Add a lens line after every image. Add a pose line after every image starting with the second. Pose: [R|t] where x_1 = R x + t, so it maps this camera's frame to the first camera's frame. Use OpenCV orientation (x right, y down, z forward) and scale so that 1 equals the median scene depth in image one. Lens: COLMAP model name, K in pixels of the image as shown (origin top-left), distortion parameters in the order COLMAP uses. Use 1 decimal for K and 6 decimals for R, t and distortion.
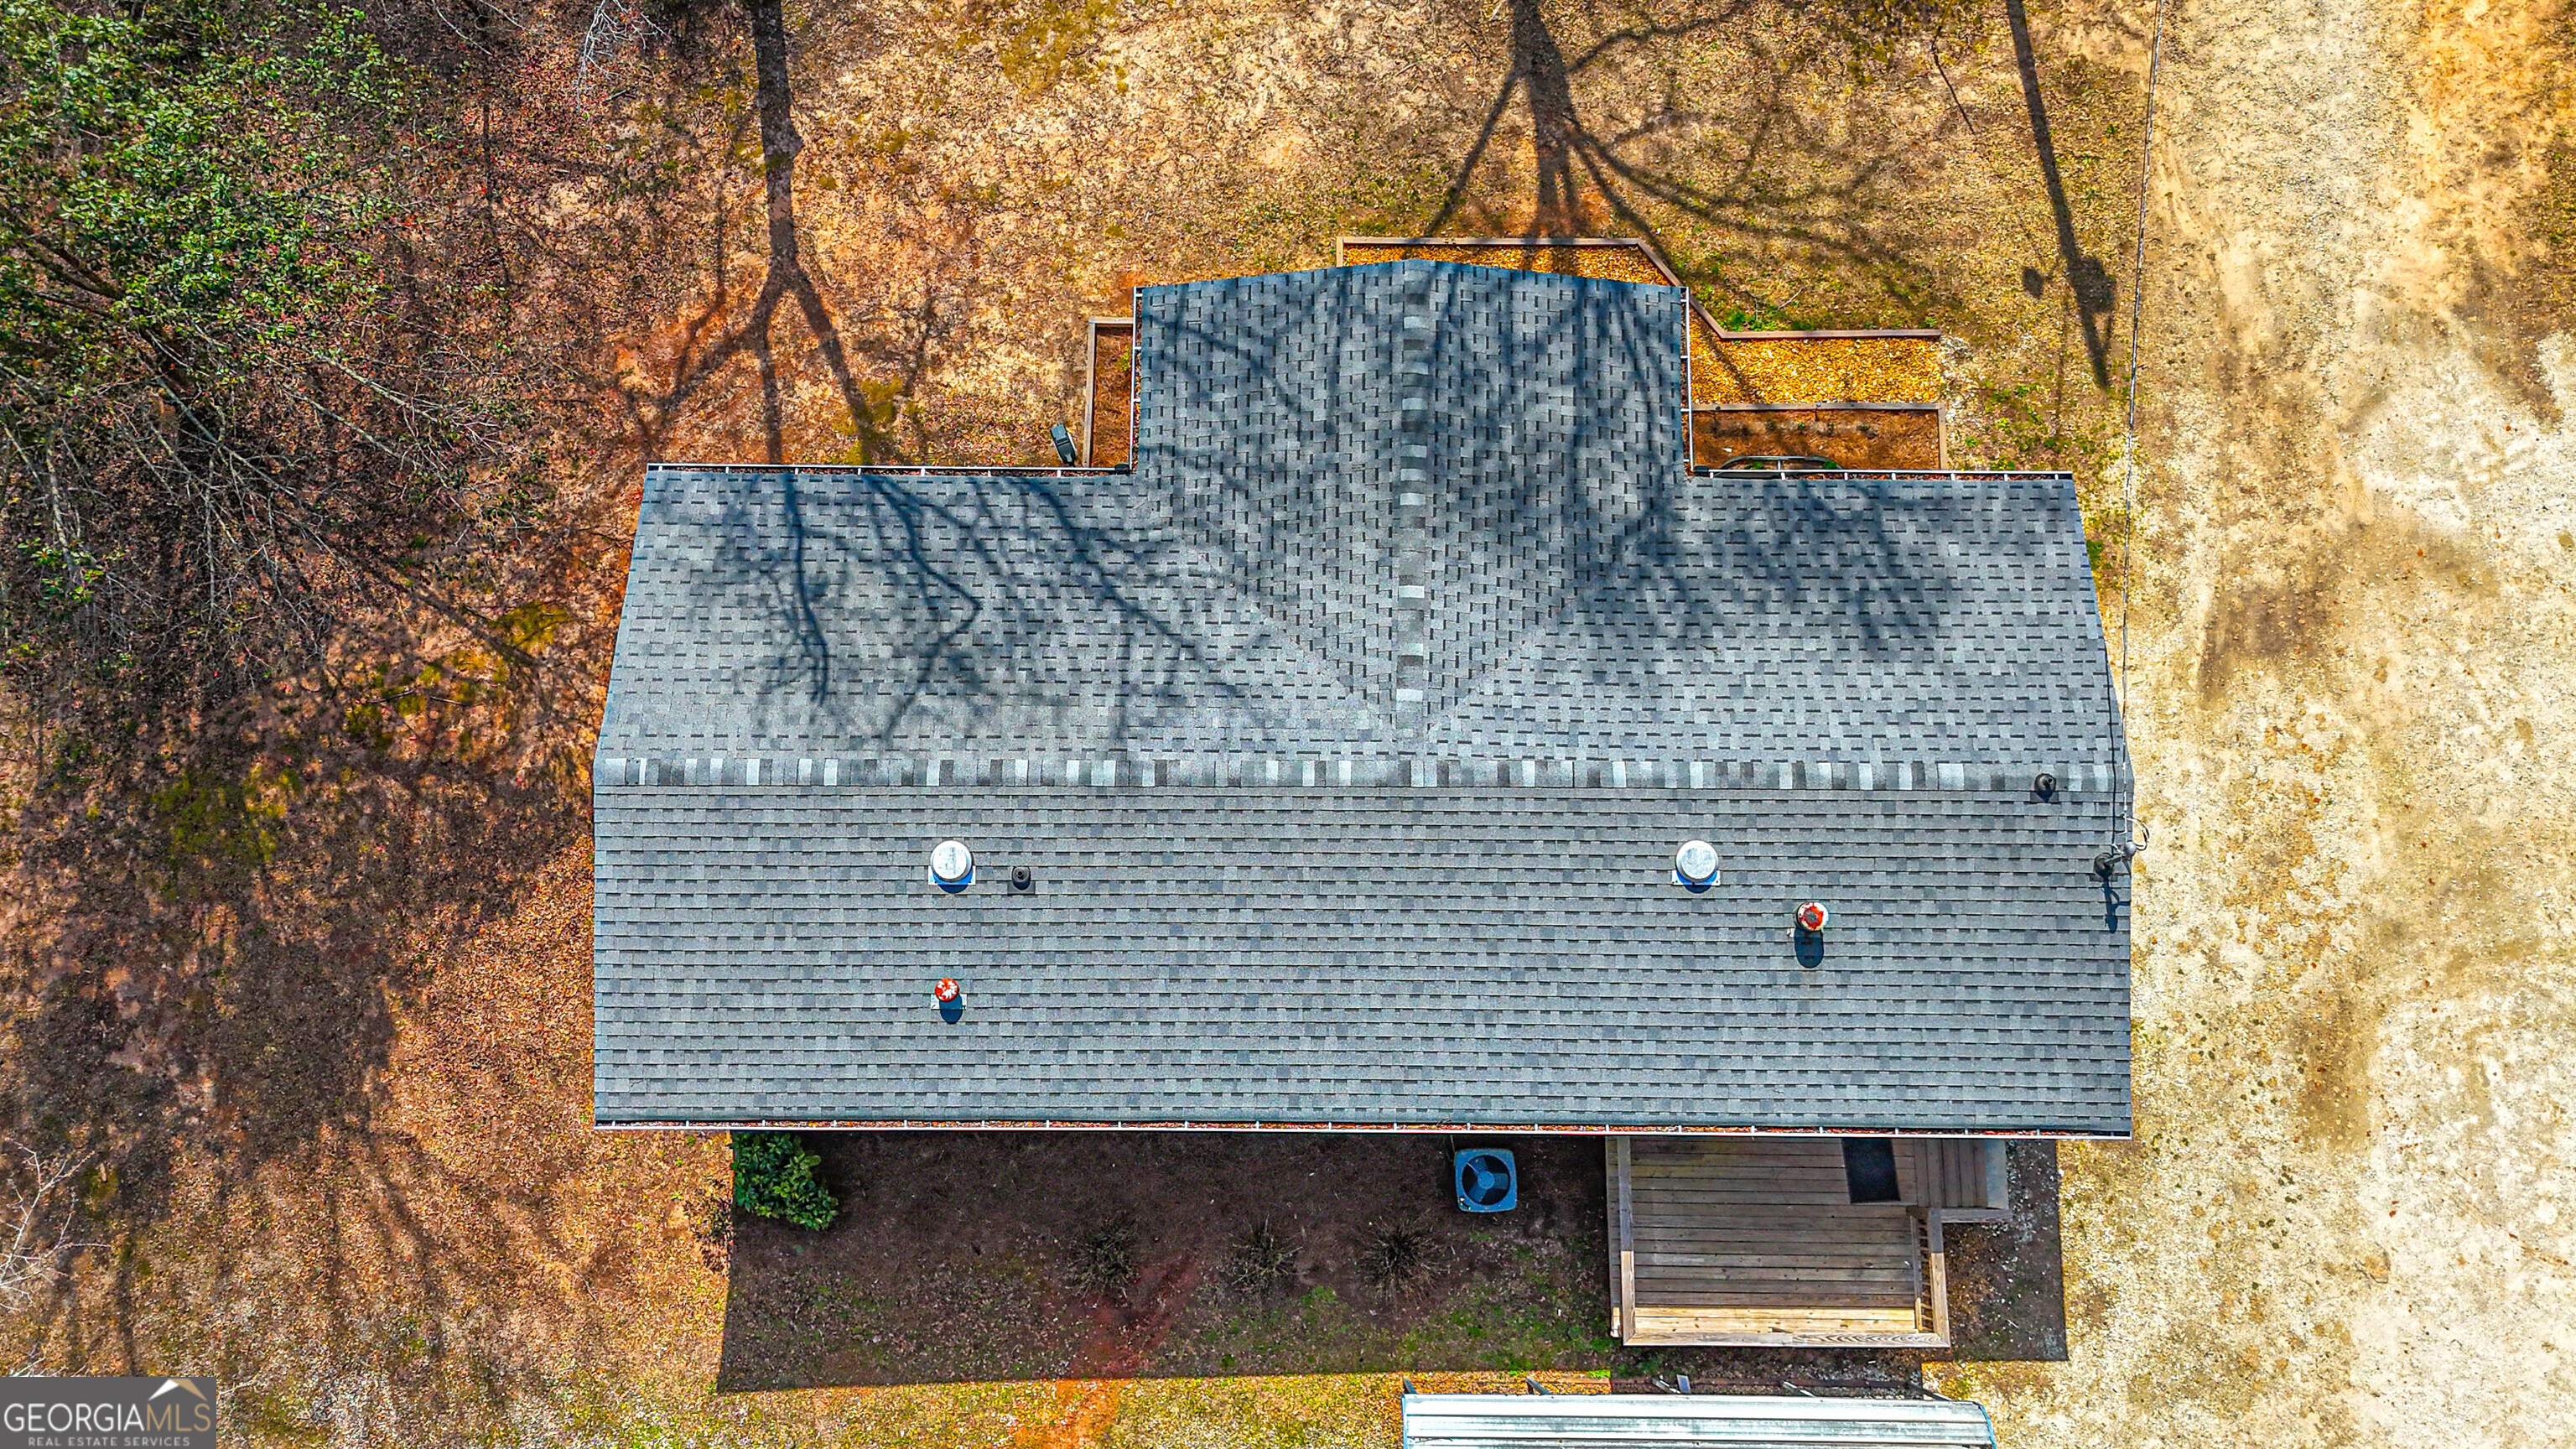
lens RADIAL K [[1897.5, 0, 1319.7], [0, 1897.5, 711.9], [0, 0, 1]] dist [0.071501, -0.072161]
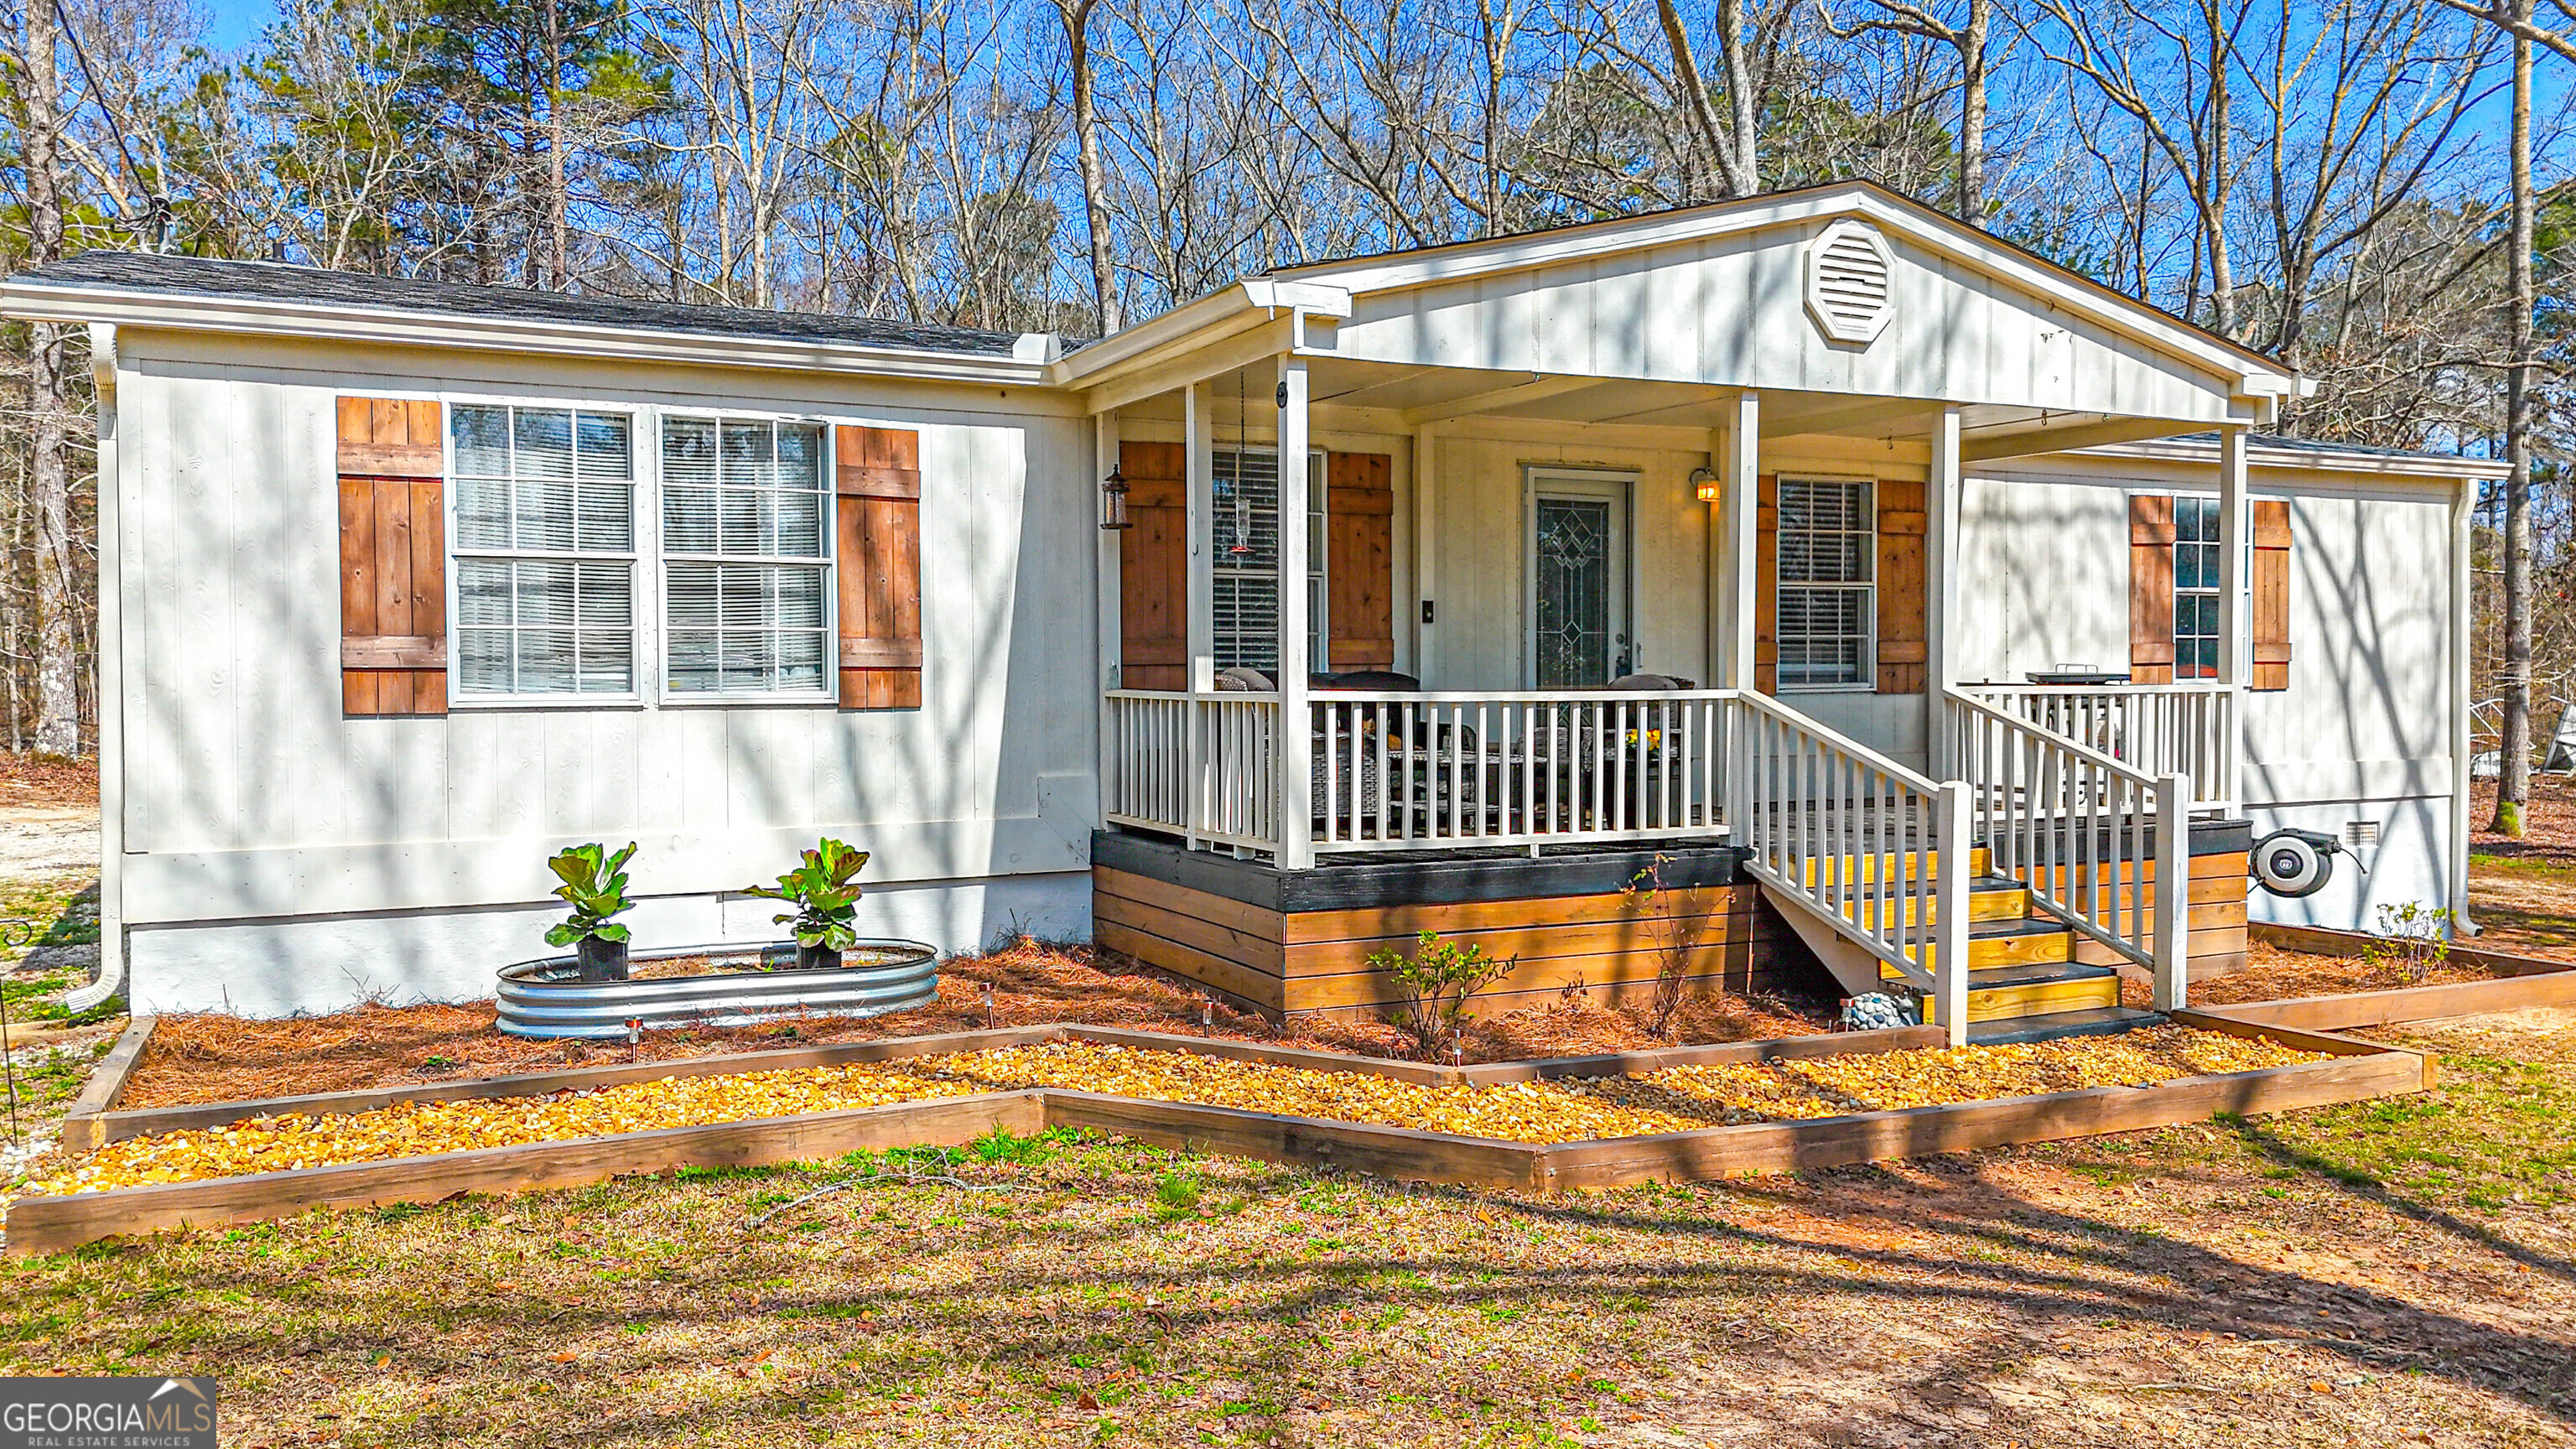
lens RADIAL K [[1897.5, 0, 1284.3], [0, 1897.5, 727.0], [0, 0, 1]] dist [0.071501, -0.072161]
pose [[-0.888975, 0.014423, -0.457729, 0.309206], [-0.445333, 0.205831, 0.871385, -0.457473], [0.106783, 0.978481, -0.176556, 1.036132]]
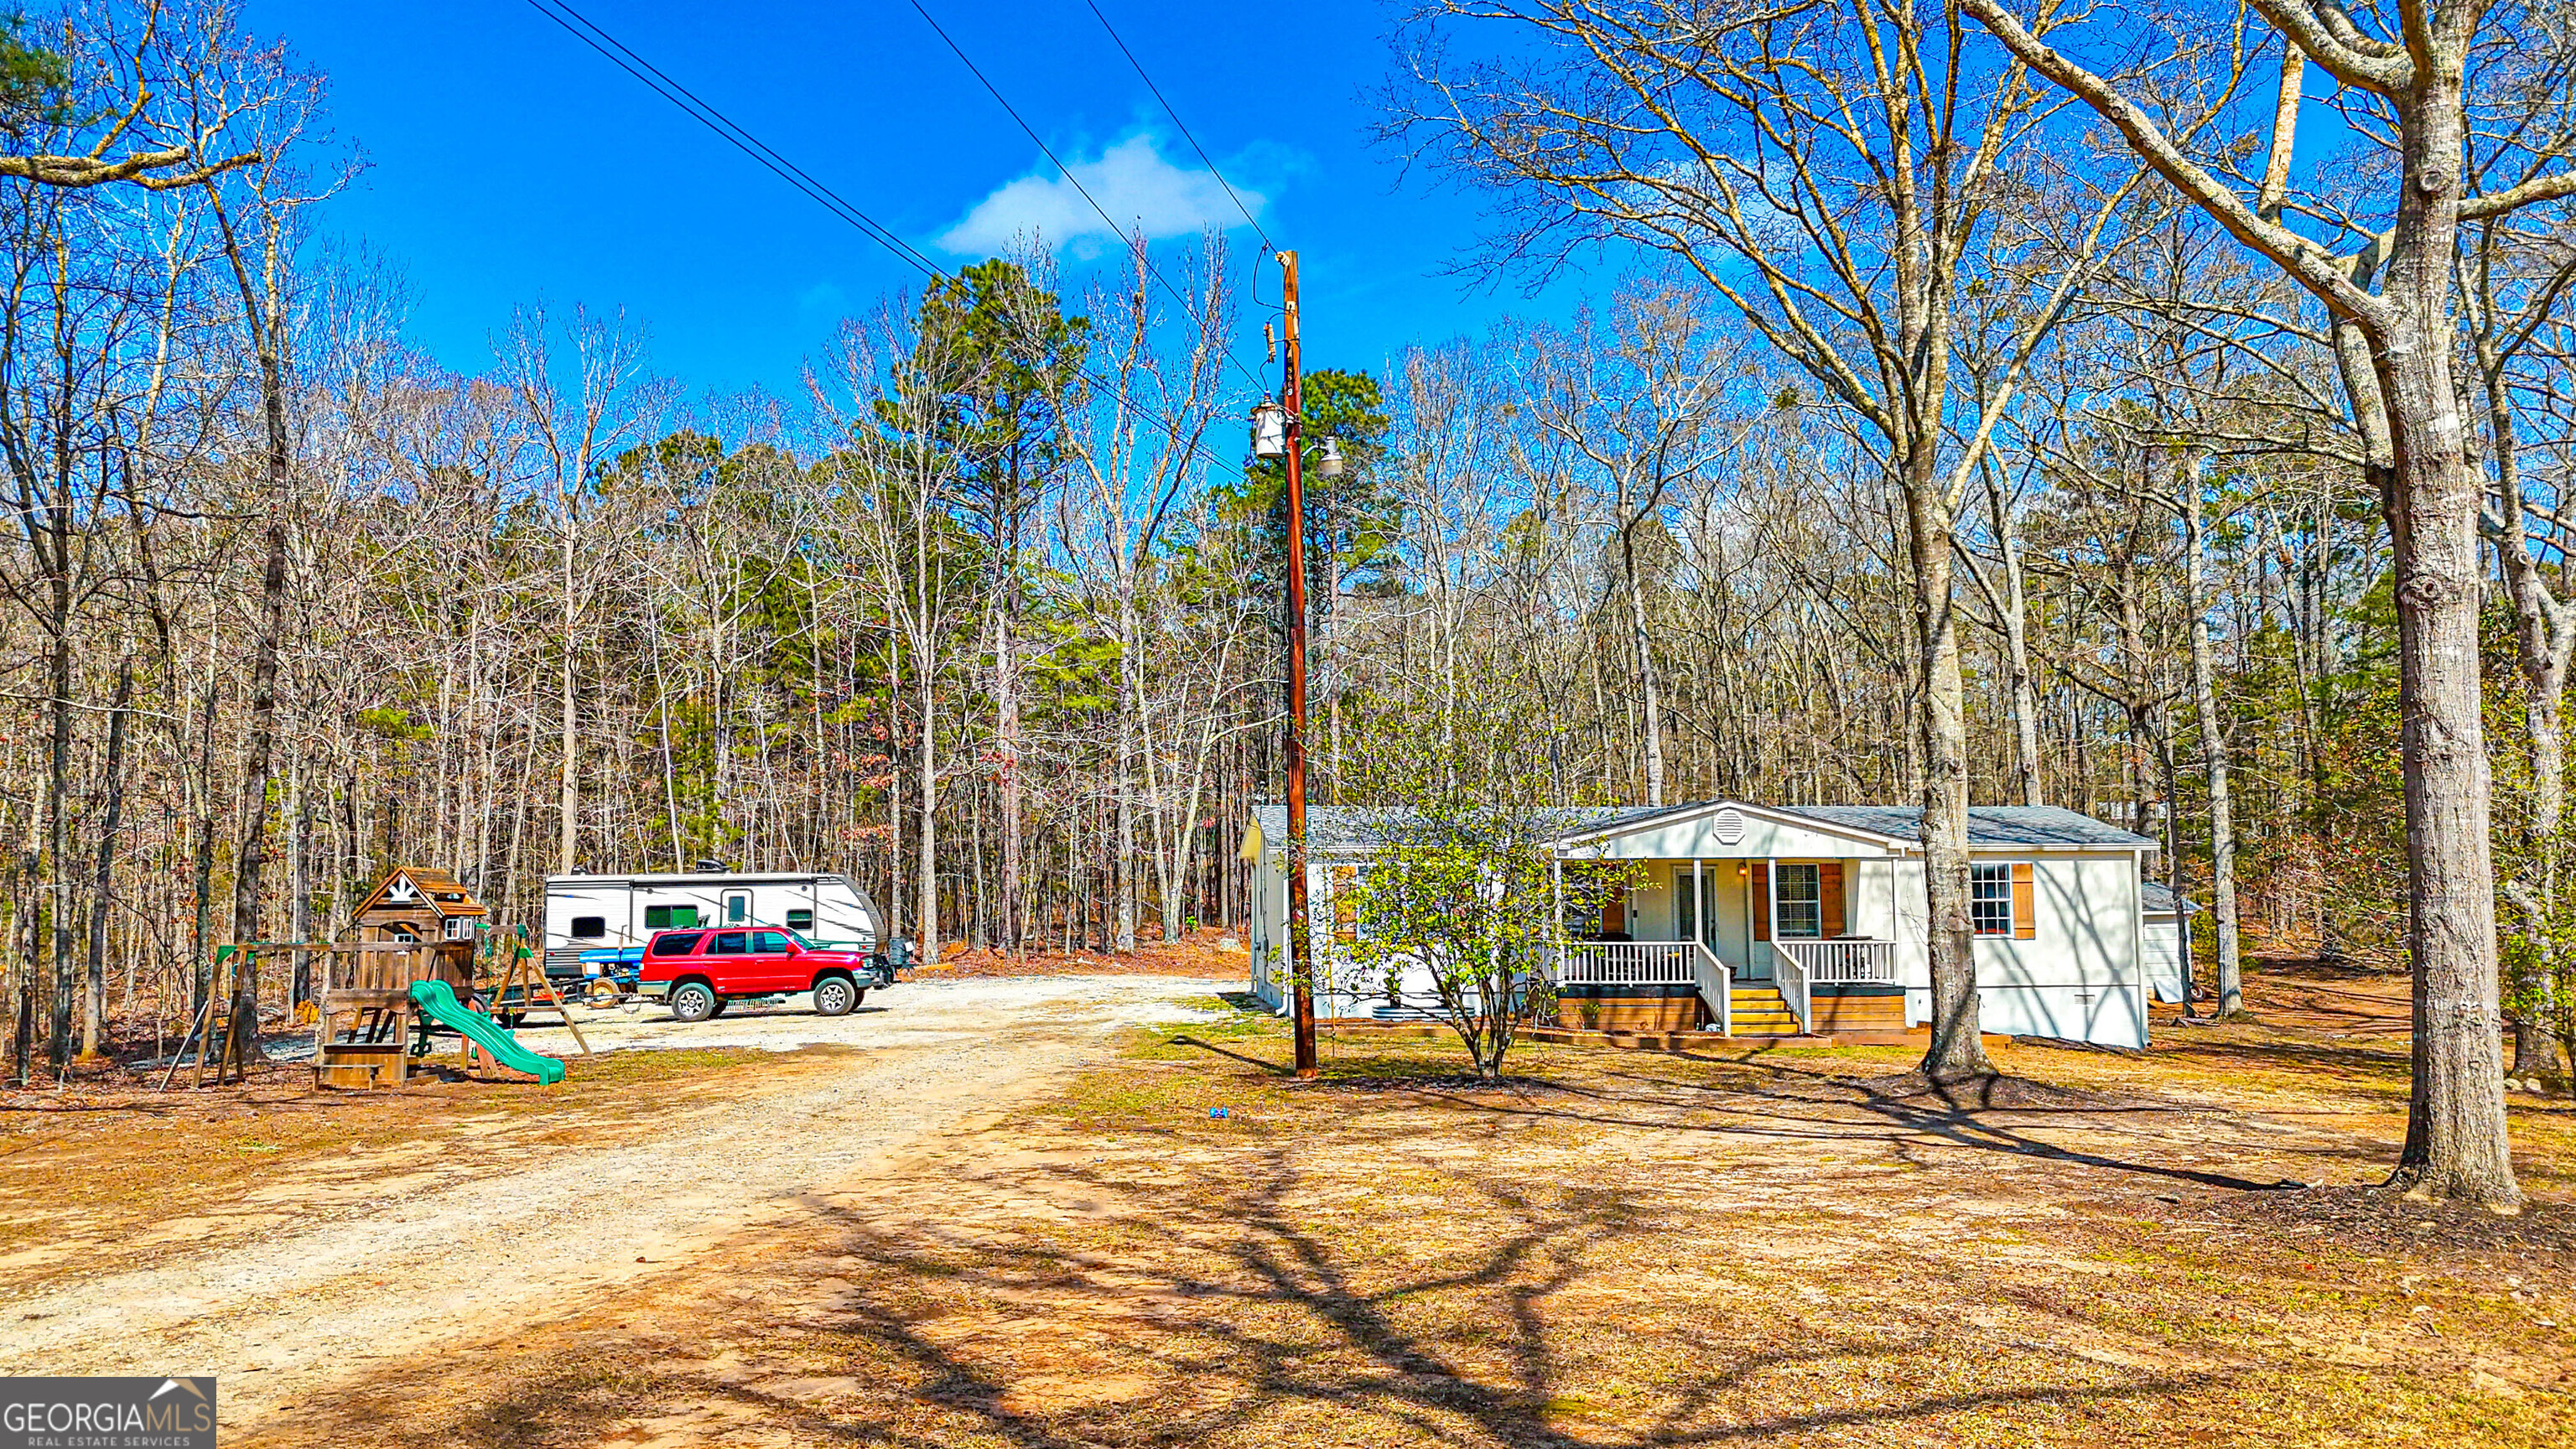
lens RADIAL K [[1897.5, 0, 1288.7], [0, 1897.5, 717.6], [0, 0, 1]] dist [0.071501, -0.072161]
pose [[-0.993506, -0.005929, -0.113626, 0.490557], [-0.109830, 0.310860, 0.944089, -1.418767], [0.029724, 0.950437, -0.309493, 1.221472]]
